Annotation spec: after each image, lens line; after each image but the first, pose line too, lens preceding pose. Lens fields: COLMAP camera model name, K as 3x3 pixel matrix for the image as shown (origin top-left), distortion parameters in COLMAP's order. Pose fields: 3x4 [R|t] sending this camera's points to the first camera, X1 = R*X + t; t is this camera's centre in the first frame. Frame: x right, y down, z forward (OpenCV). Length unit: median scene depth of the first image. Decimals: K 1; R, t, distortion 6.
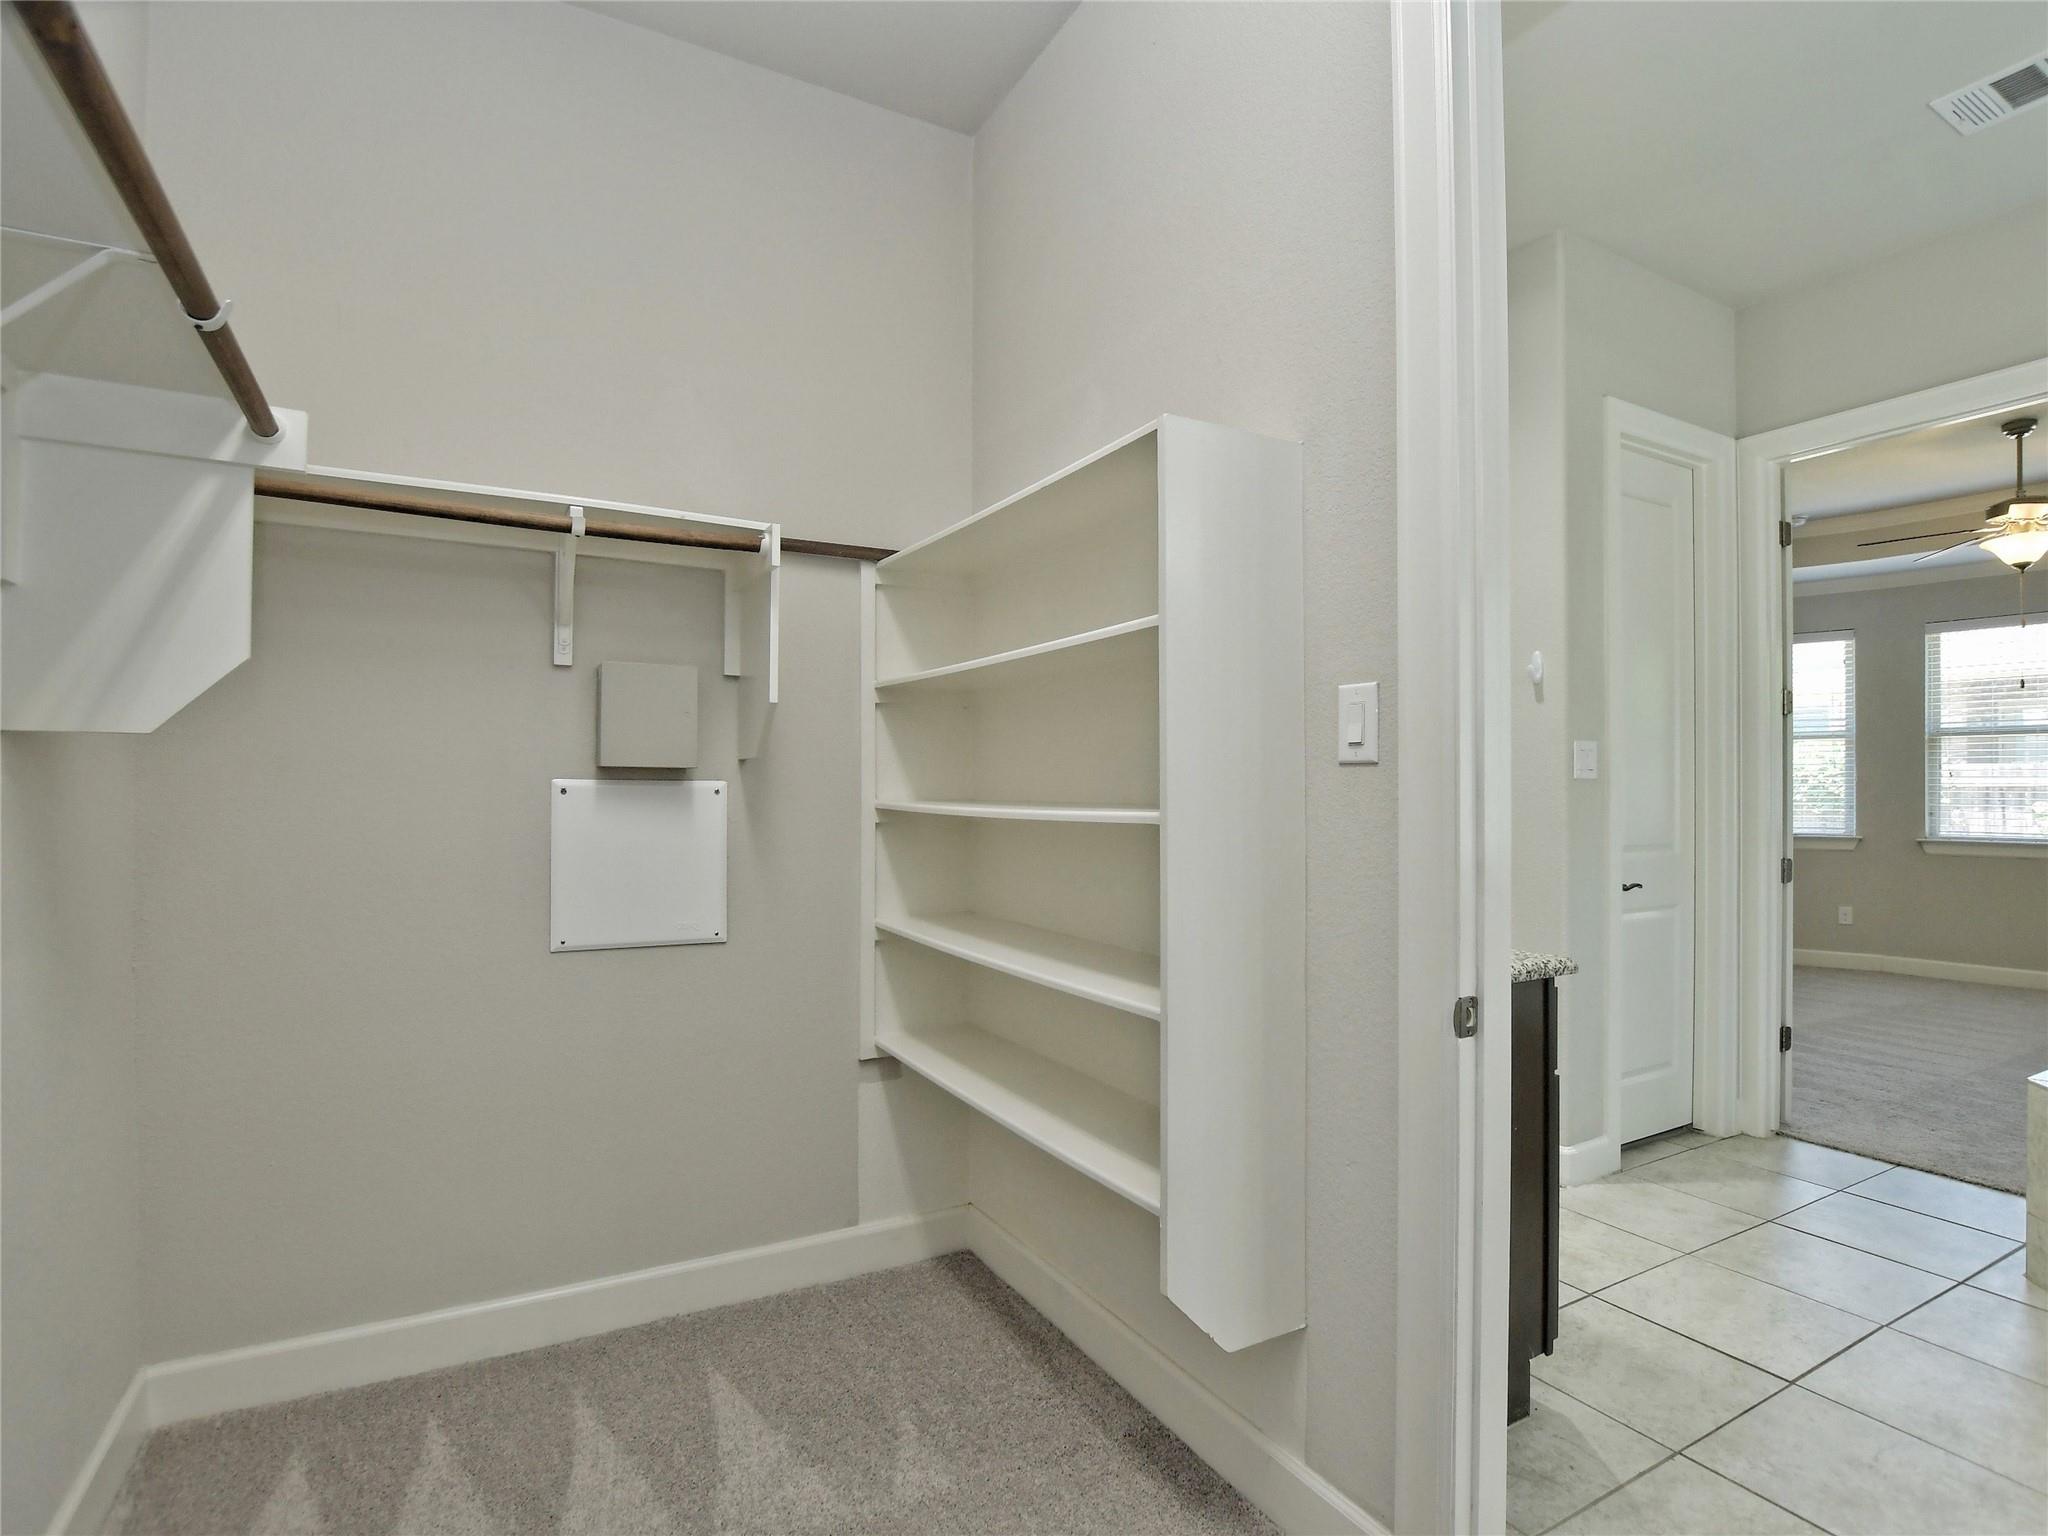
lens RADIAL K [[1012.2, 0, 1008.1], [0, 1012.2, 790.8], [0, 0, 1]] dist [-0.033117, 0.003634]
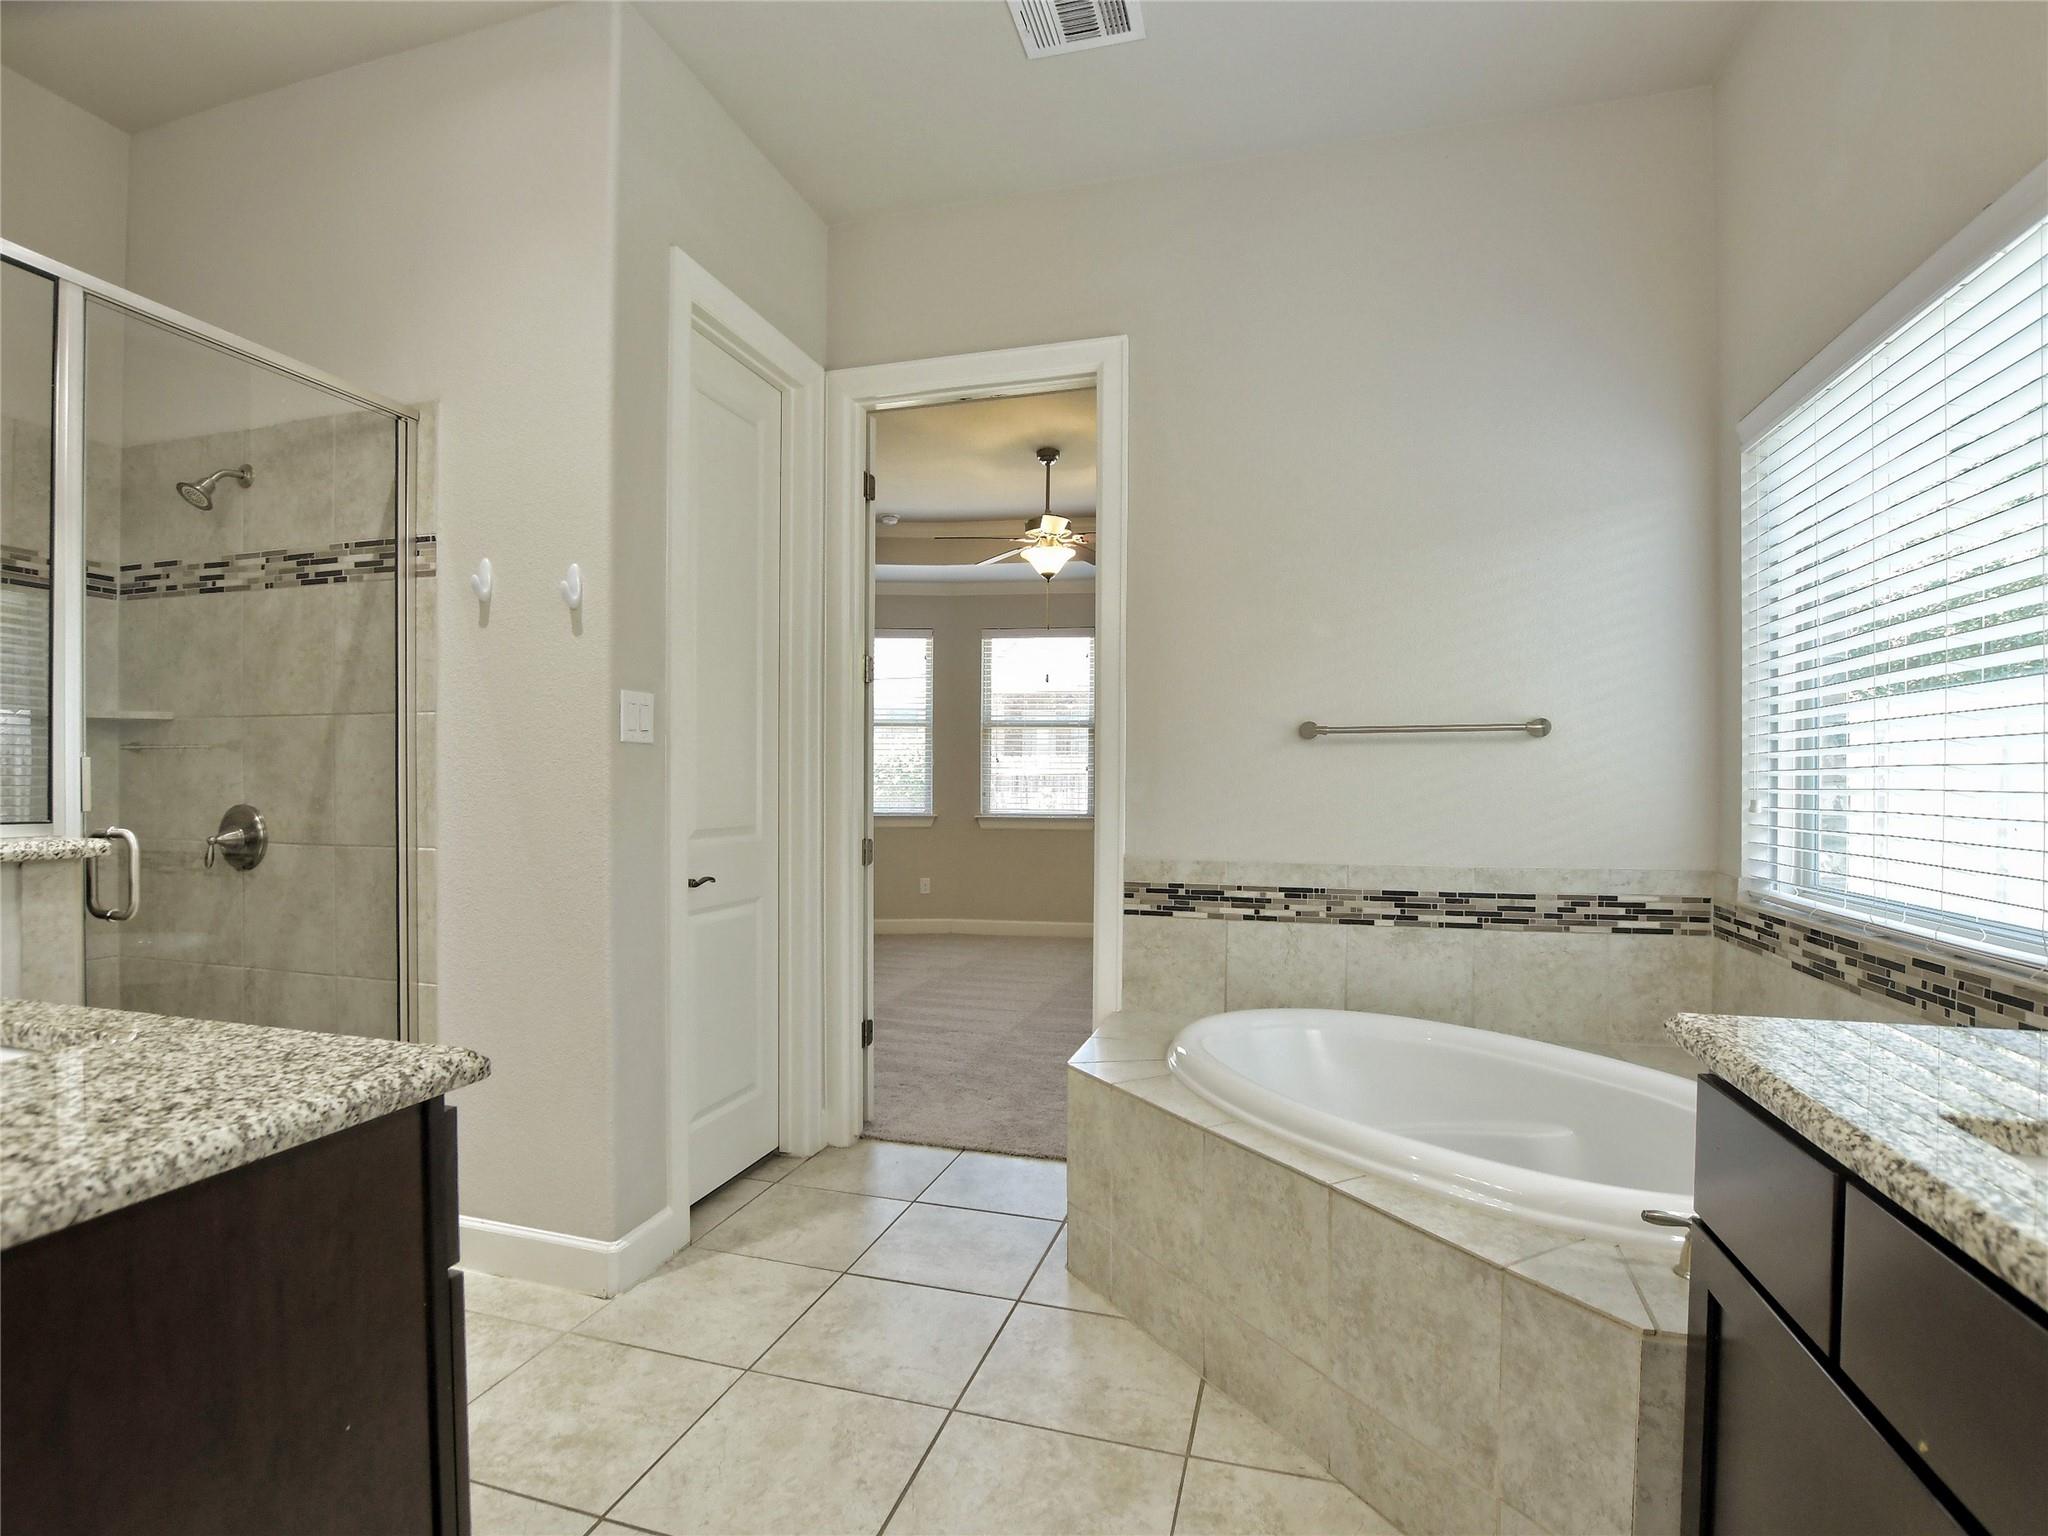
lens RADIAL K [[1012.2, 0, 1008.1], [0, 1012.2, 790.8], [0, 0, 1]] dist [-0.033117, 0.003634]
pose [[0.712139, -0.003520, 0.702030, 0.221600], [-0.004665, 0.999942, 0.009746, 0.014206], [-0.702023, -0.010215, 0.712081, 0.243783]]
